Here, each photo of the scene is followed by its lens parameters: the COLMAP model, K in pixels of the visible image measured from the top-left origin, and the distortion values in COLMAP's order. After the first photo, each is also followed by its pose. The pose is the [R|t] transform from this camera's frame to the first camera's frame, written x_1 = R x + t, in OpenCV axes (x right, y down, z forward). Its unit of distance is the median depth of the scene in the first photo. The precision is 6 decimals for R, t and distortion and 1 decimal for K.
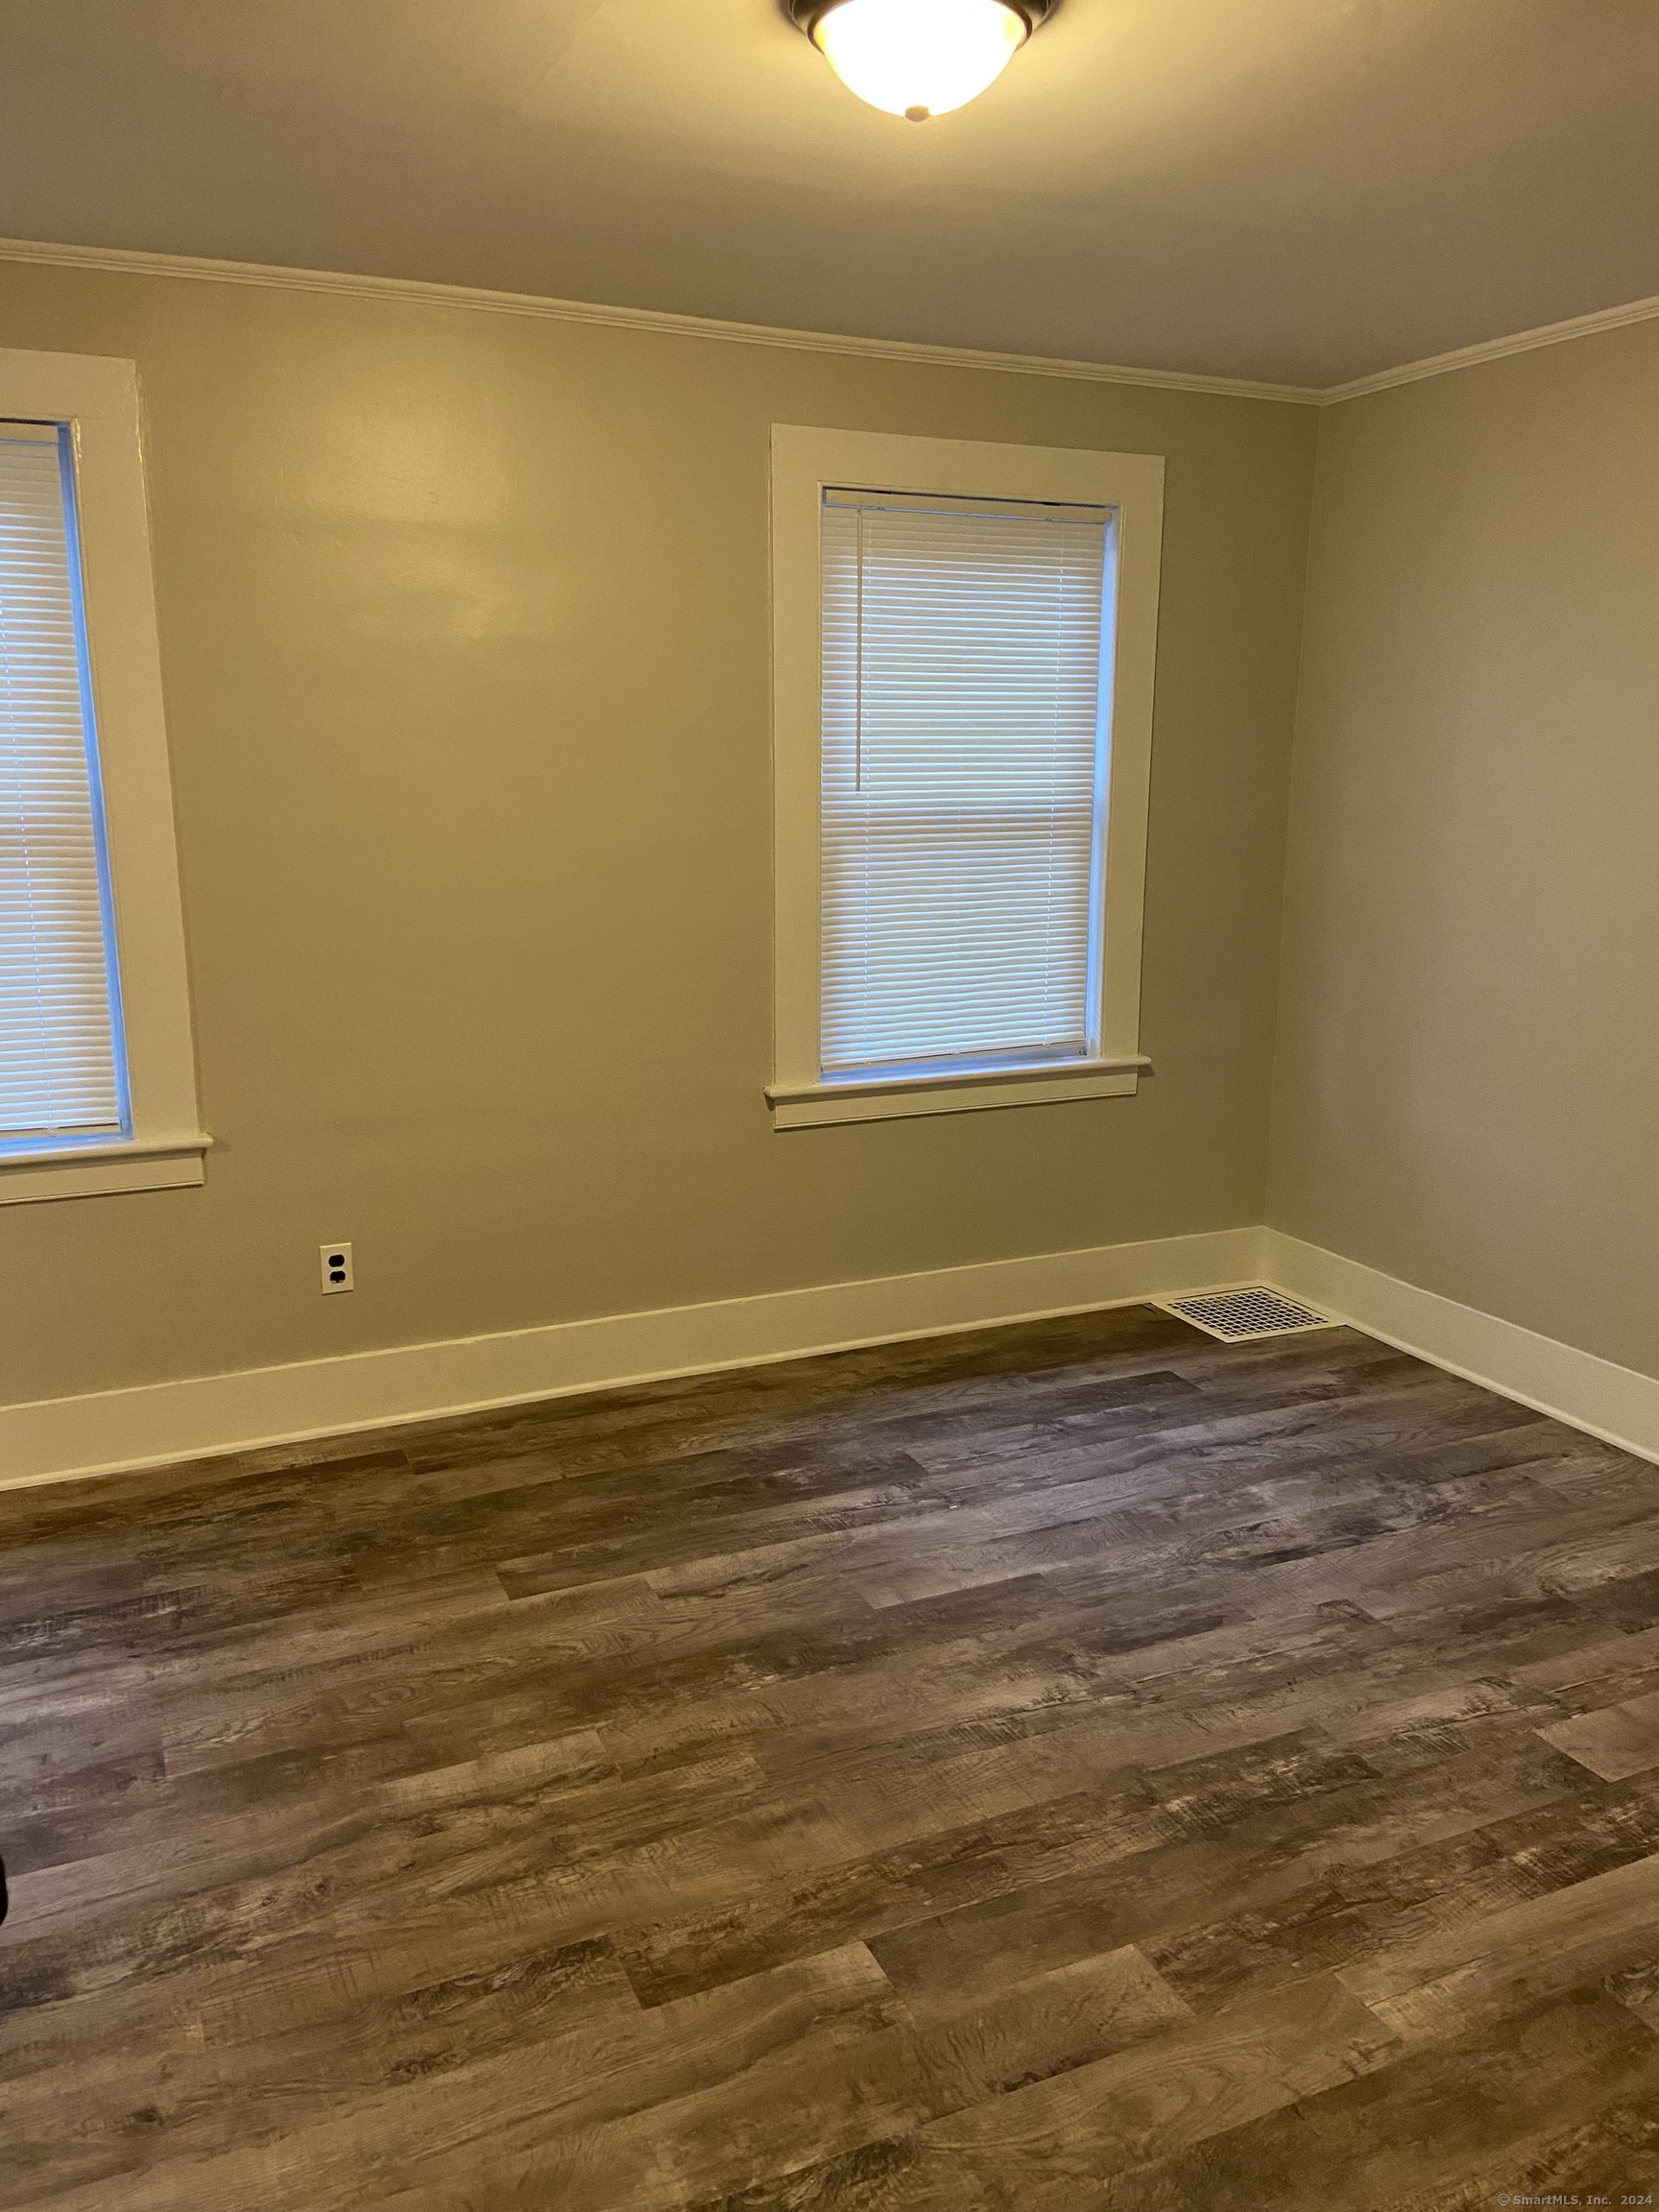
lens RADIAL K [[1672.0, 0, 822.6], [0, 1672.0, 1119.1], [0, 0, 1]] dist [0.110274, -0.132563]
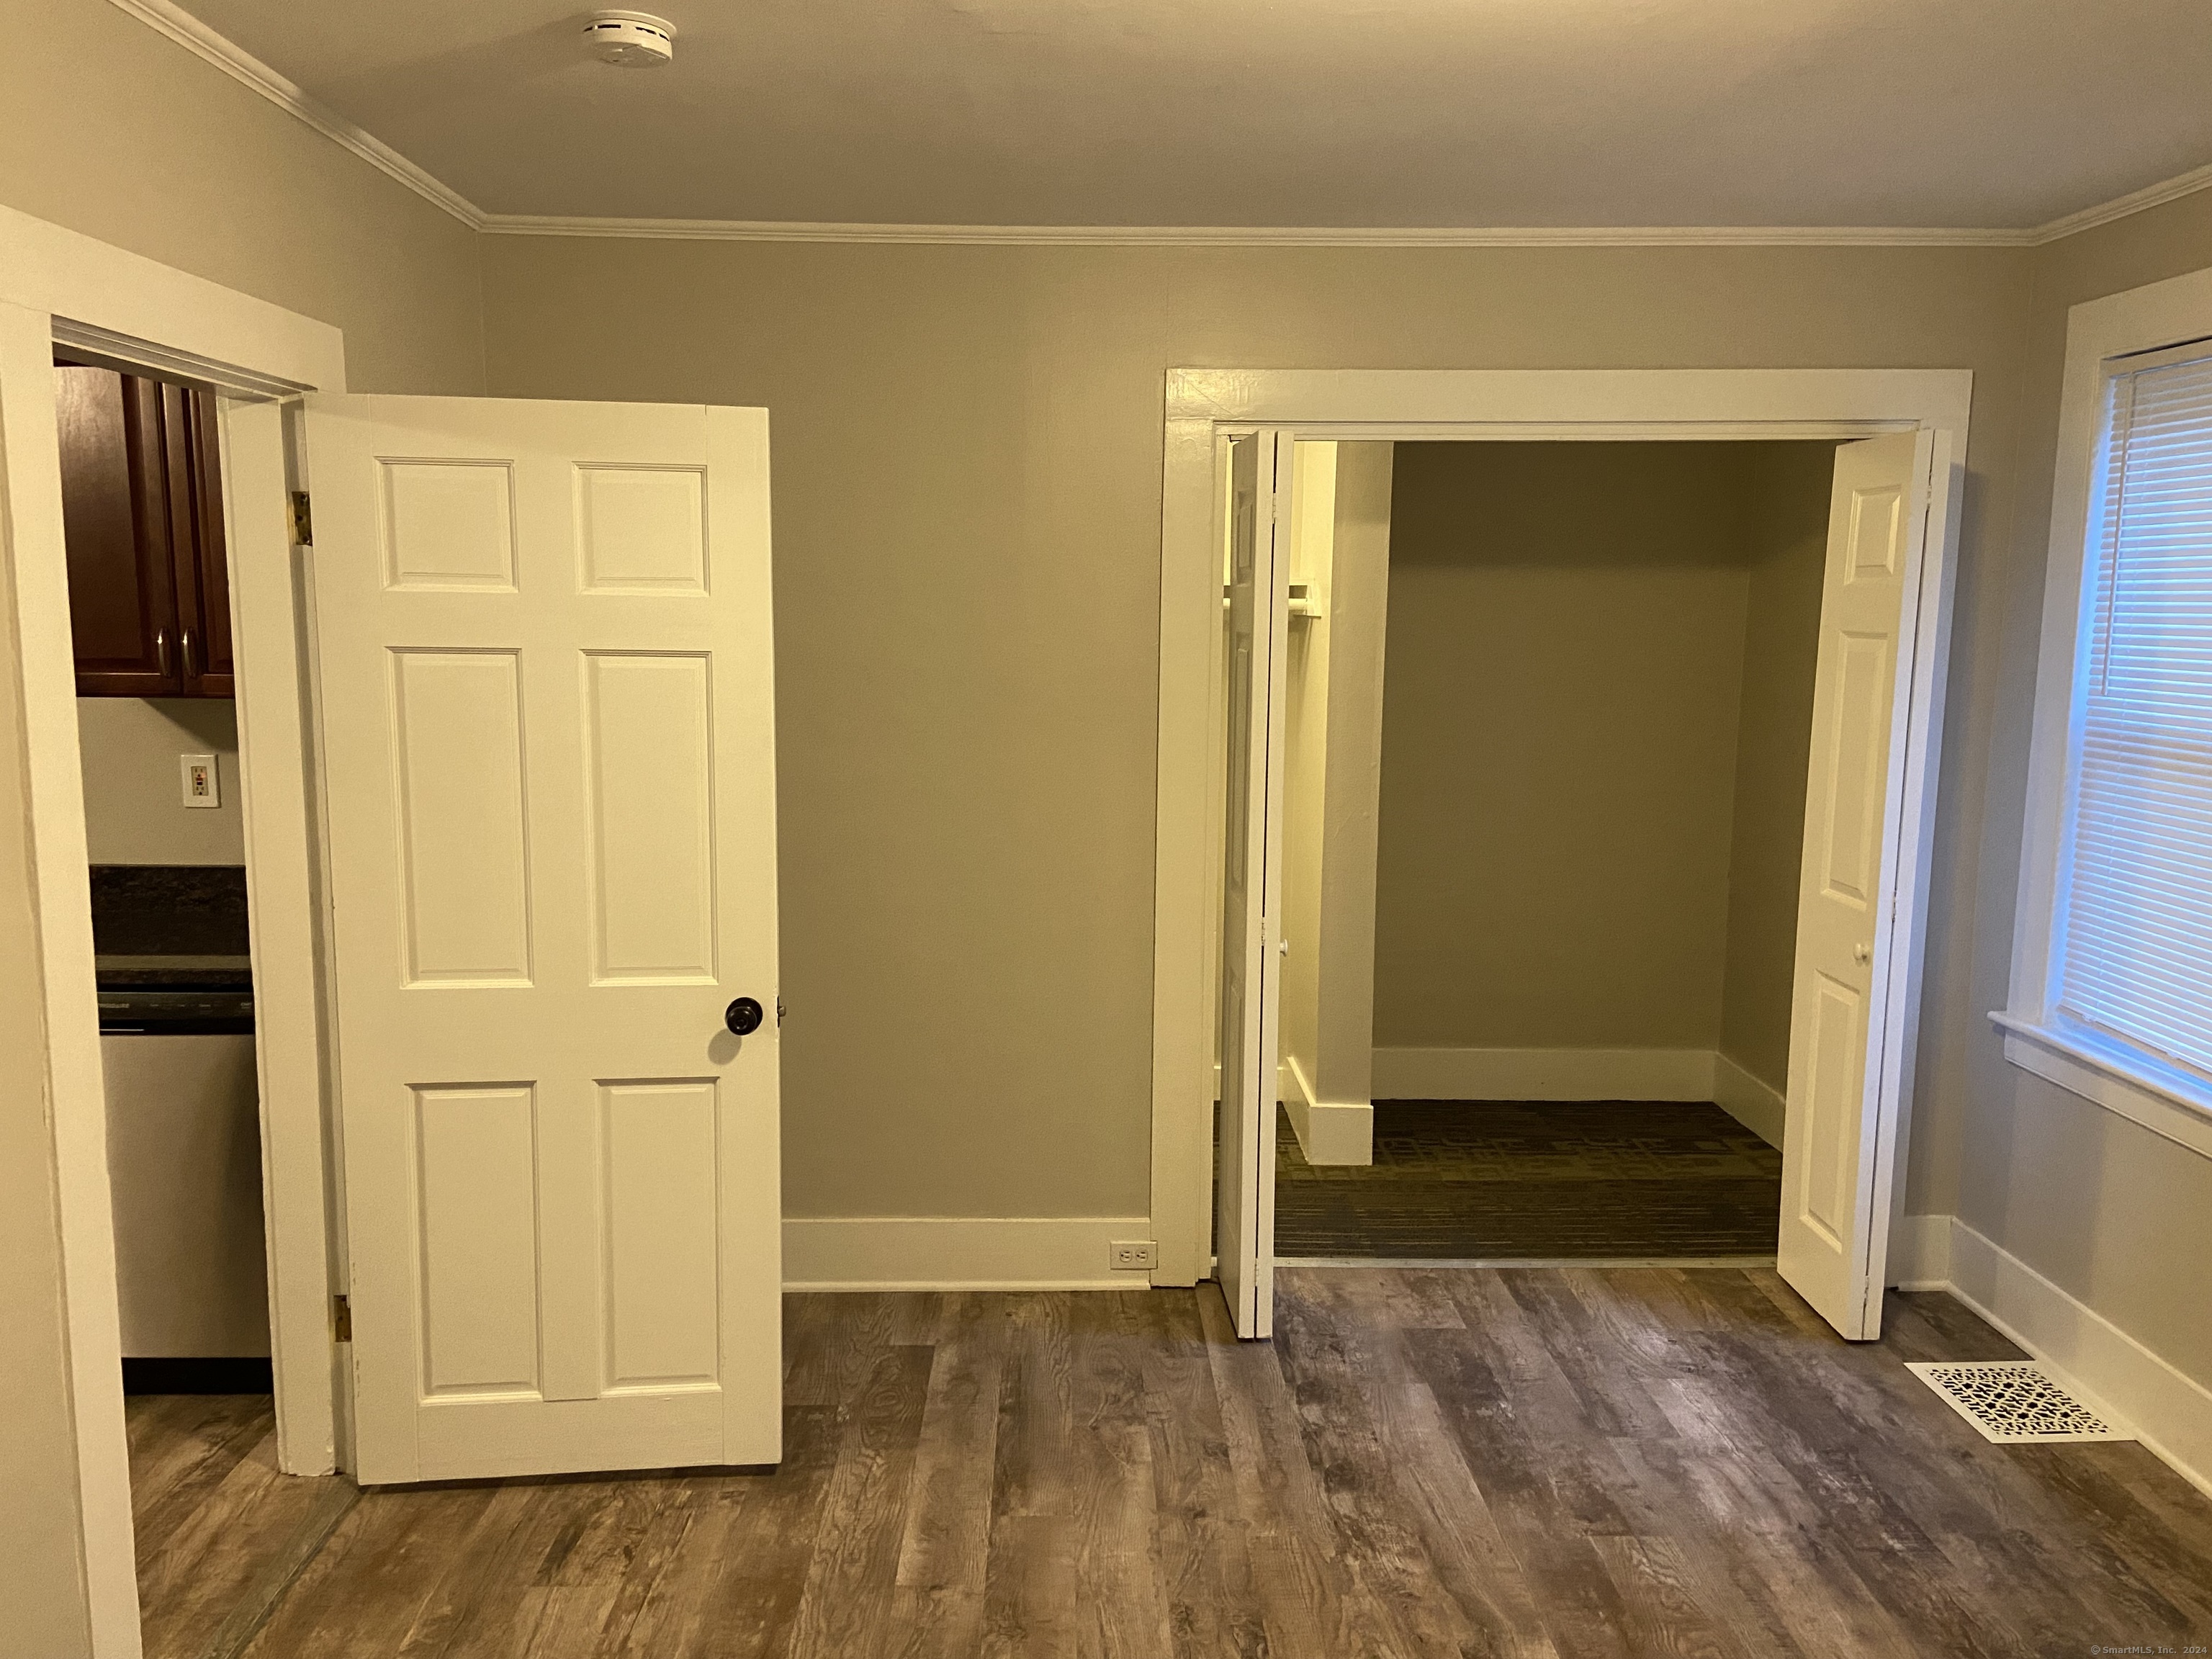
lens RADIAL K [[1672.0, 0, 1107.2], [0, 1672.0, 816.8], [0, 0, 1]] dist [0.110274, -0.132563]
pose [[-0.388471, 0.109624, -0.914917, 0.709146], [-0.214593, 0.954835, 0.205523, -0.235073], [0.896125, 0.276174, -0.347402, 0.923034]]
